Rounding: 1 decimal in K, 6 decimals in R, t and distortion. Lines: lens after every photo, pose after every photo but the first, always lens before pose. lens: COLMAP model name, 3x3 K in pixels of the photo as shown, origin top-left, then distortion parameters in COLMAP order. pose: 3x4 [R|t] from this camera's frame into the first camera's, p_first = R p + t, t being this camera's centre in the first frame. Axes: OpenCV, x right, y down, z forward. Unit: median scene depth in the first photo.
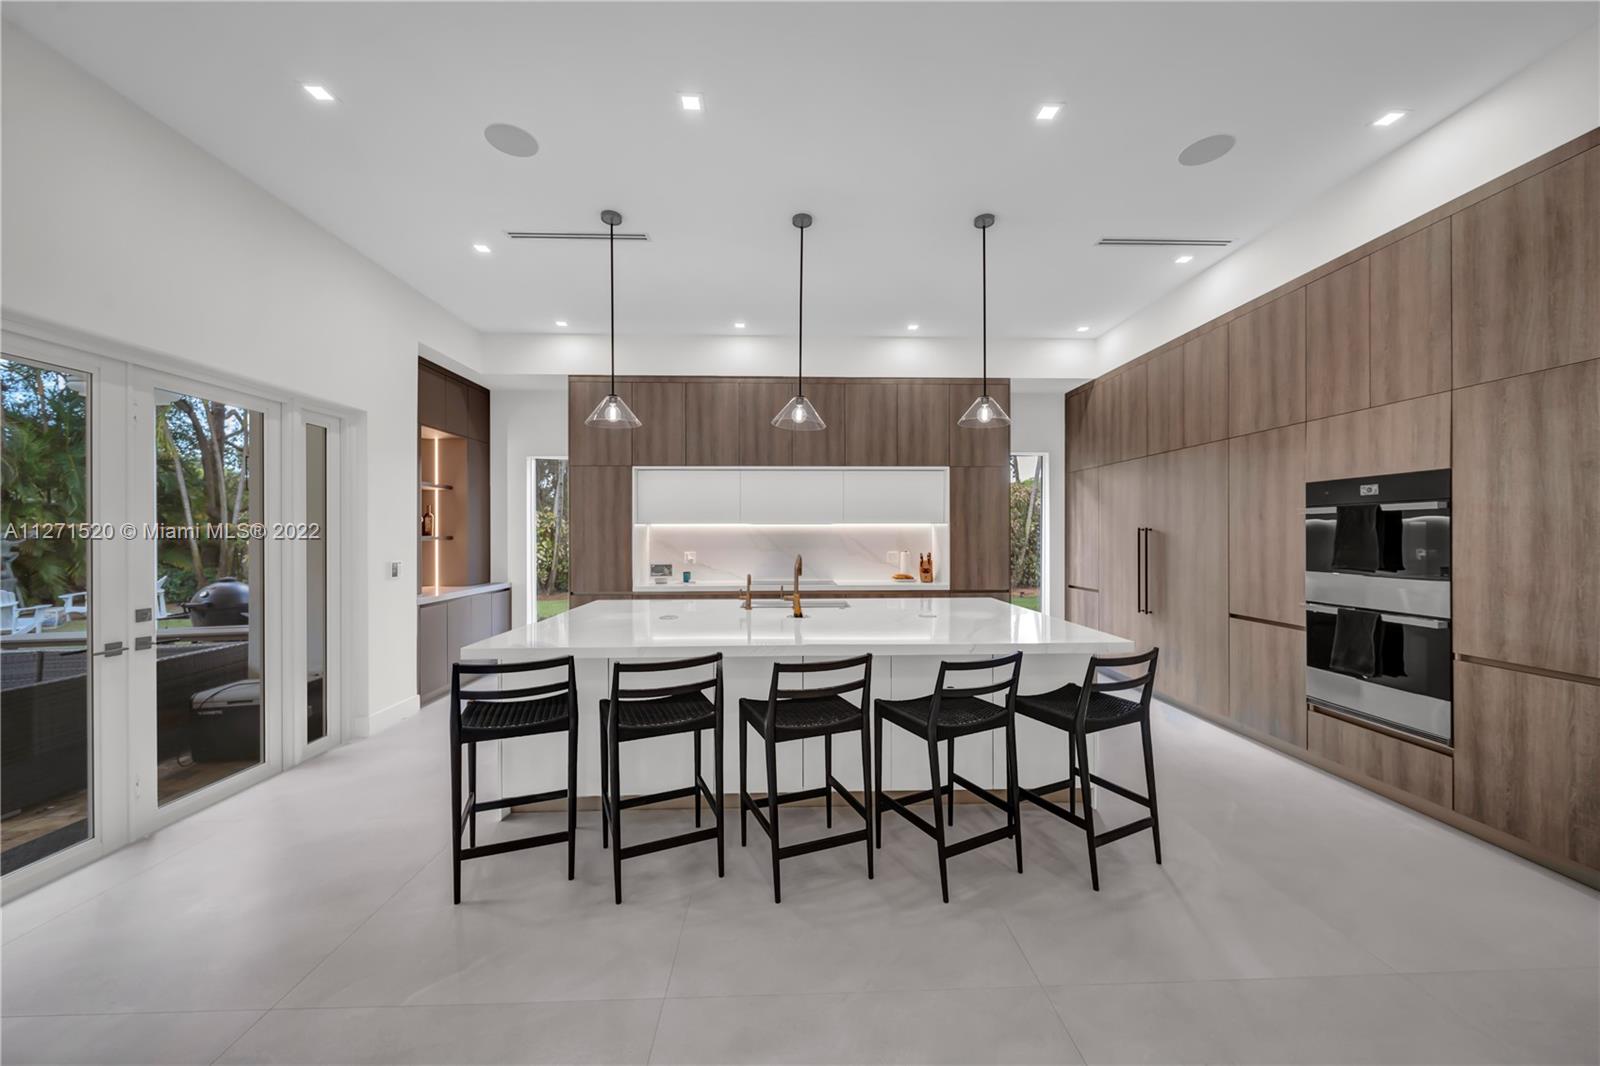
lens RADIAL K [[571.6, 0, 806.2], [0, 571.6, 534.7], [0, 0, 1]] dist [0.000233, -0.000583]
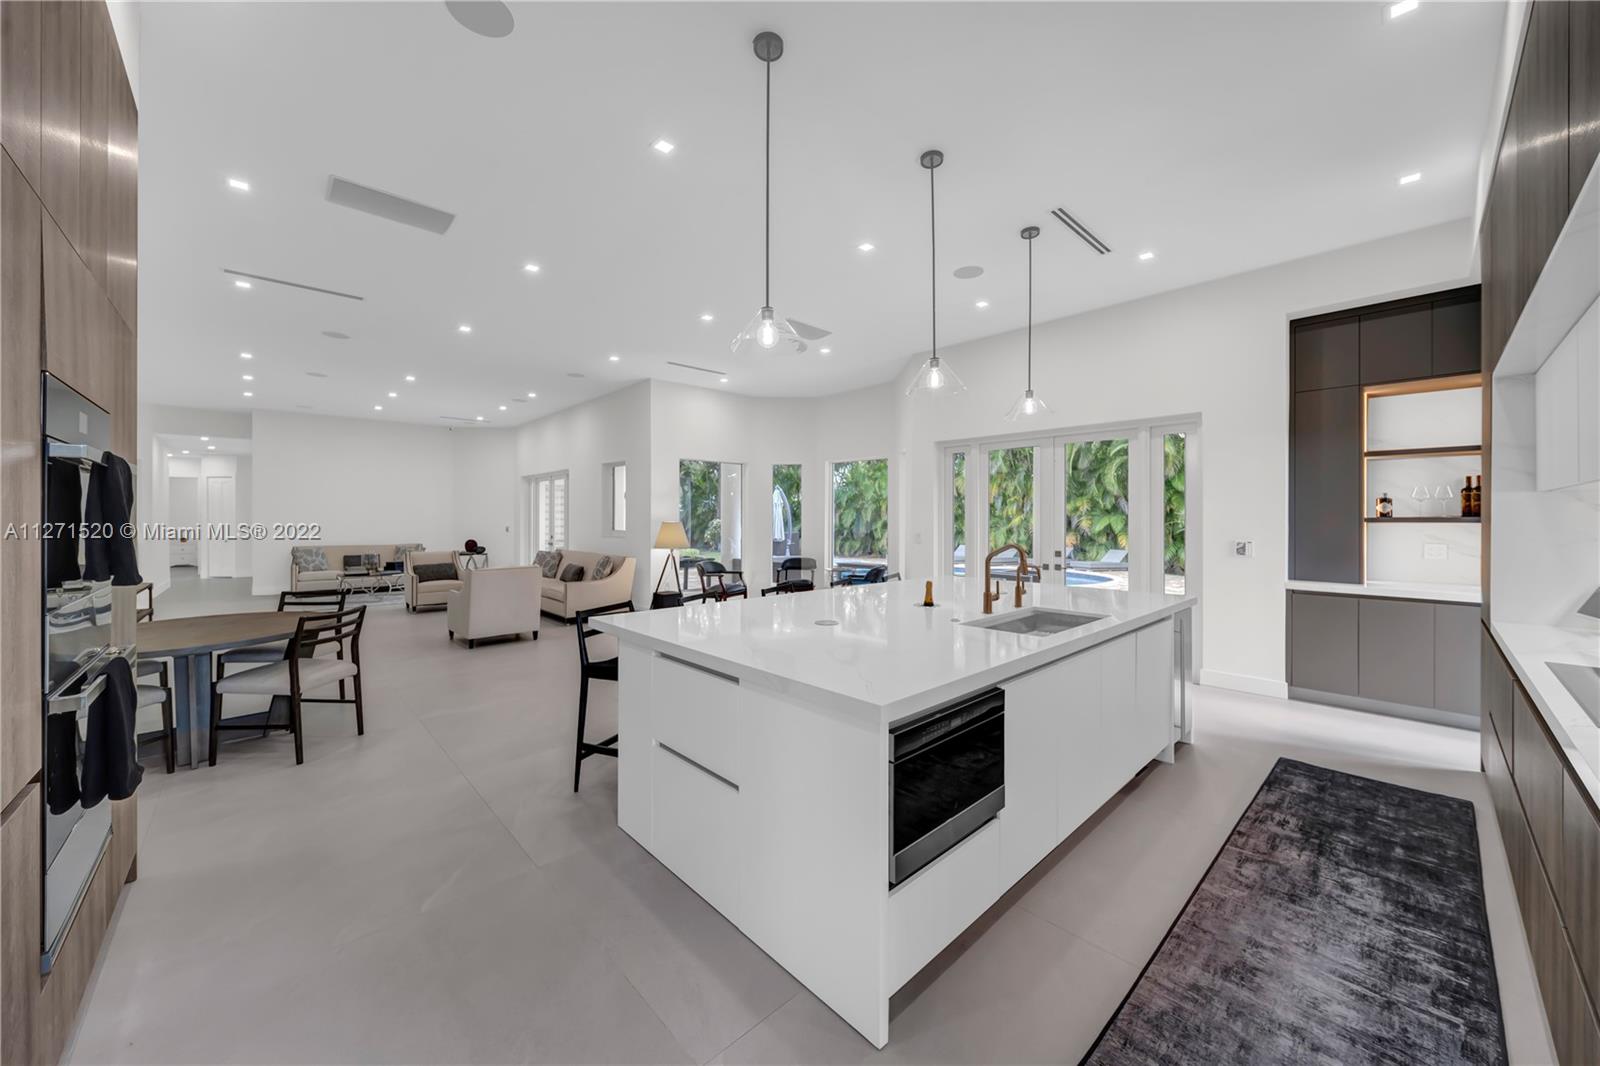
lens RADIAL K [[571.6, 0, 810.1], [0, 571.6, 524.5], [0, 0, 1]] dist [0.000233, -0.000583]
pose [[-0.755121, 0.011026, -0.655492, 0.702263], [0.001621, 0.999887, 0.014952, 0.000129], [0.655583, 0.010228, -0.755054, 1.539894]]
